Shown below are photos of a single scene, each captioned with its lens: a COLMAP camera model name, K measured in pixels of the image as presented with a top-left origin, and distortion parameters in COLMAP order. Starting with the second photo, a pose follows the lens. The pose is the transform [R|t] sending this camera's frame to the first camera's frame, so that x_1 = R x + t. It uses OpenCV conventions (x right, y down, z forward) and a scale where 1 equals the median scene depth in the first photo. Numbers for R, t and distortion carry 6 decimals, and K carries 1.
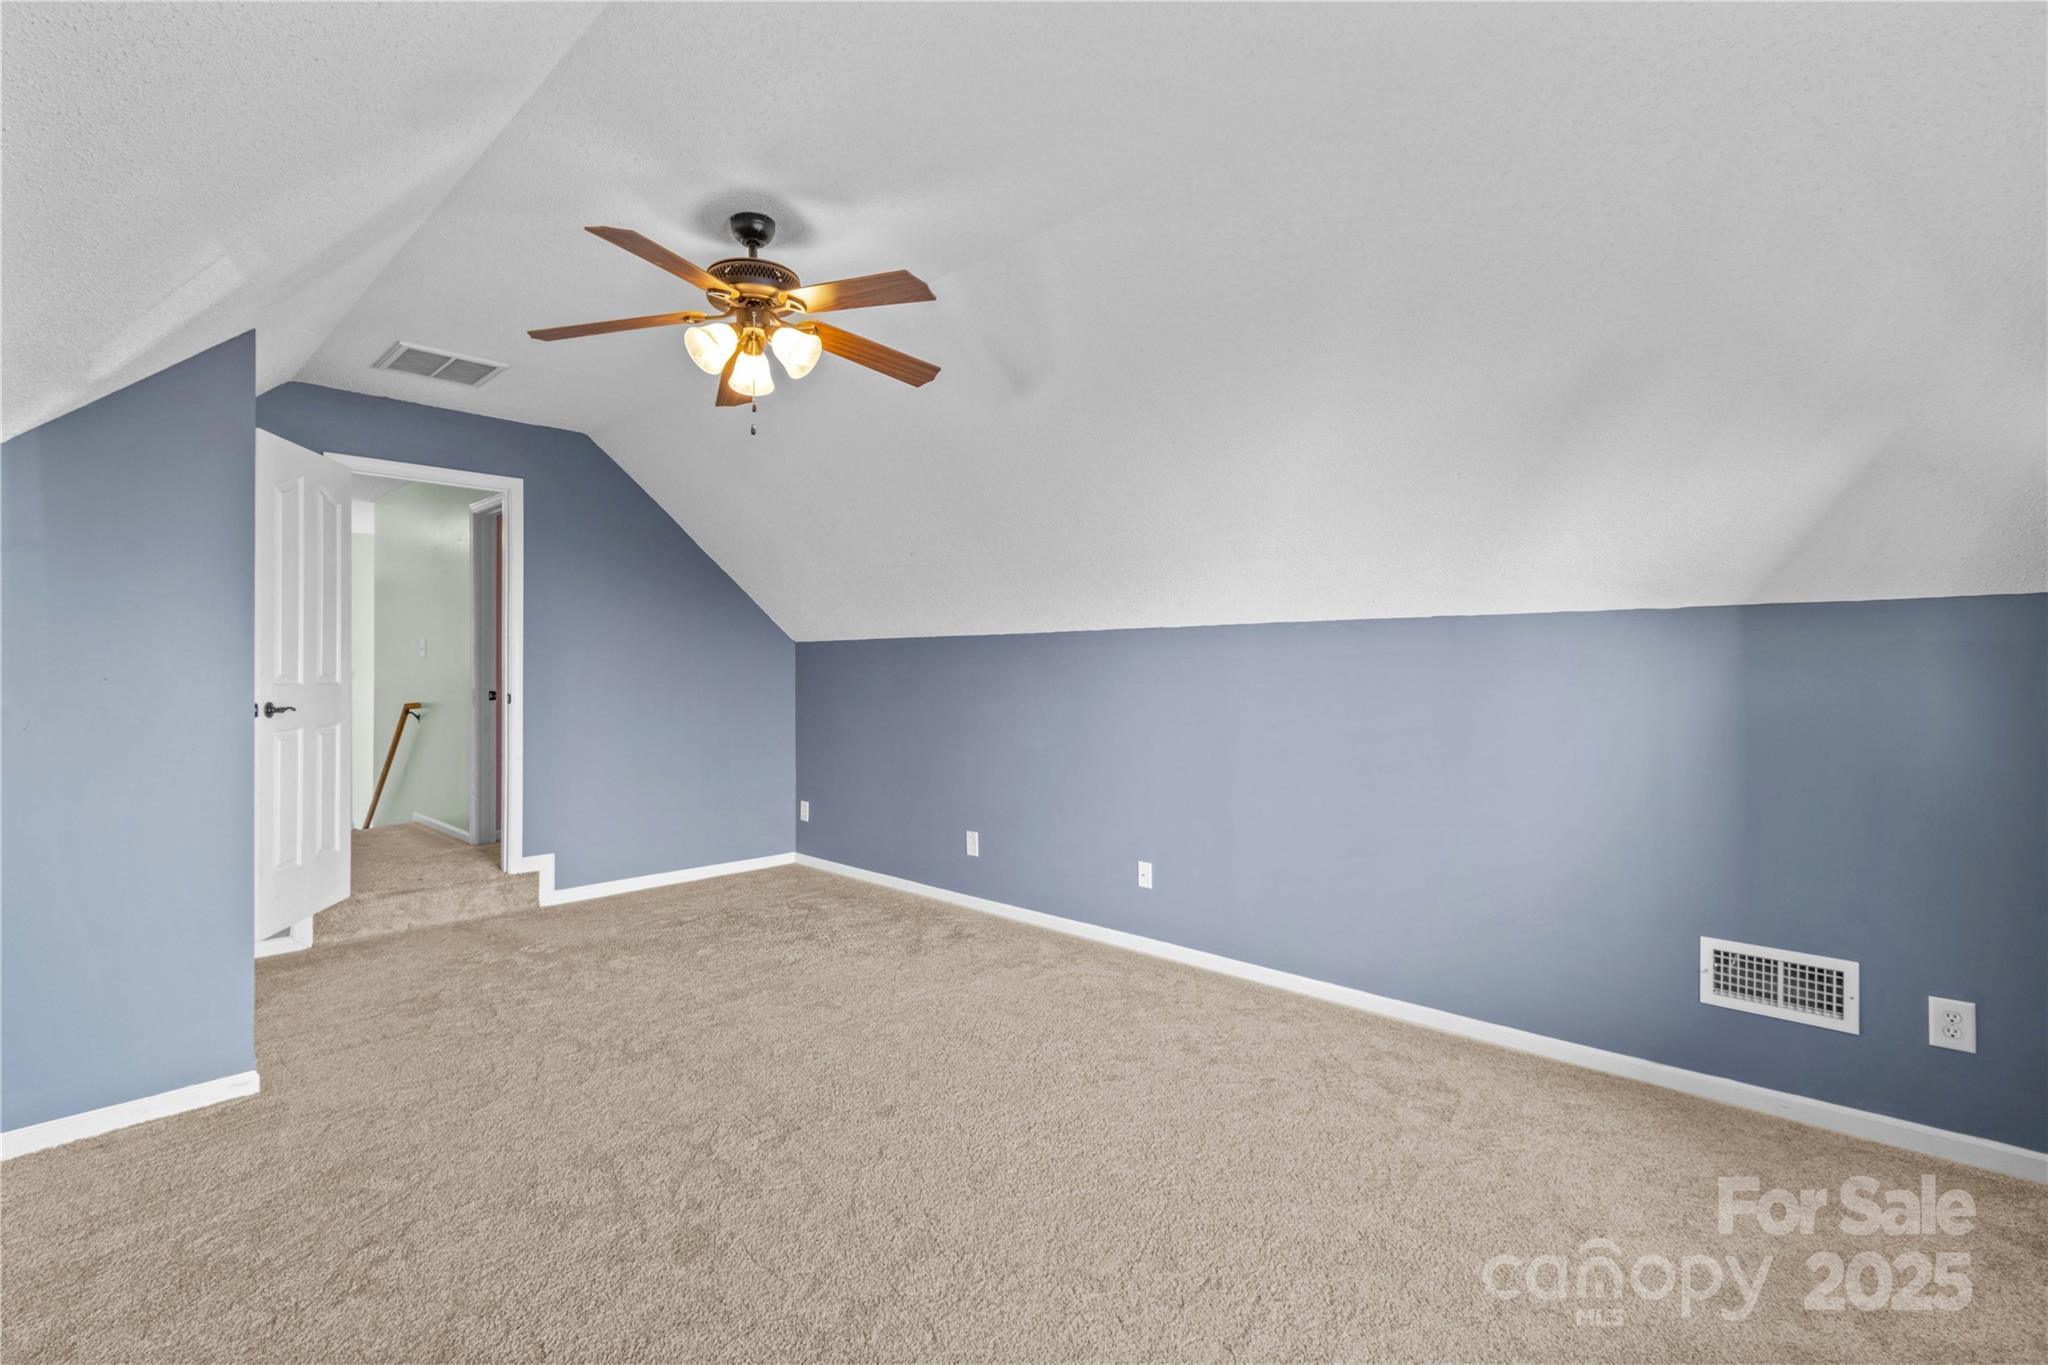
lens RADIAL K [[945.5, 0, 983.1], [0, 945.5, 661.0], [0, 0, 1]] dist [0.007258, -0.001702]
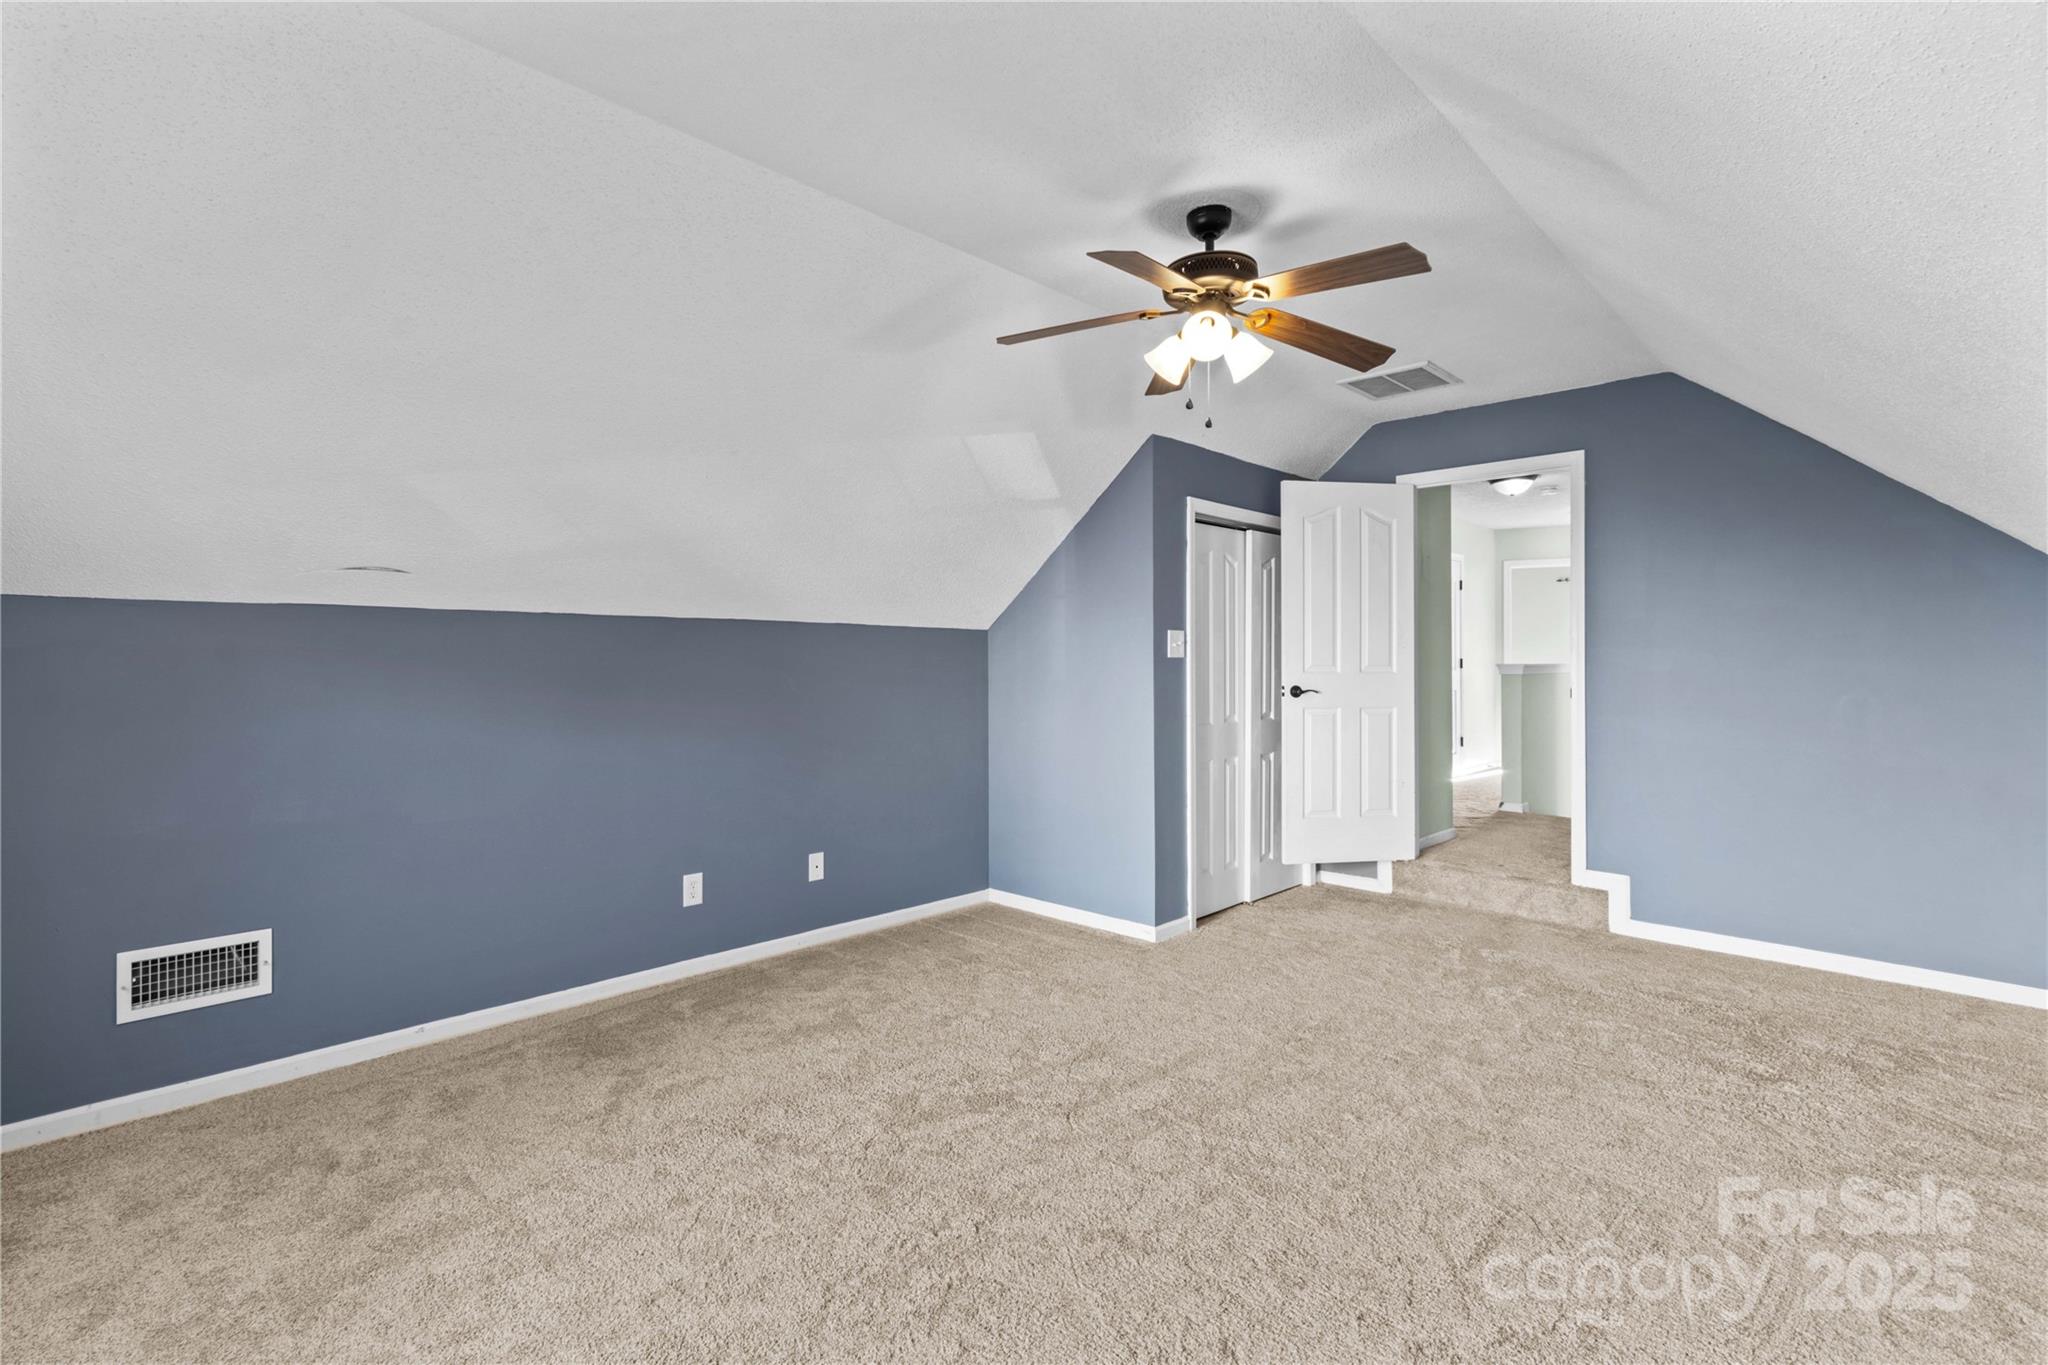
lens RADIAL K [[945.5, 0, 983.1], [0, 945.5, 661.0], [0, 0, 1]] dist [0.007258, -0.001702]
pose [[-0.014824, 0.000572, -0.999890, 0.474606], [0.005171, 0.999987, 0.000496, 0.005445], [0.999877, -0.005163, -0.014827, 0.488766]]
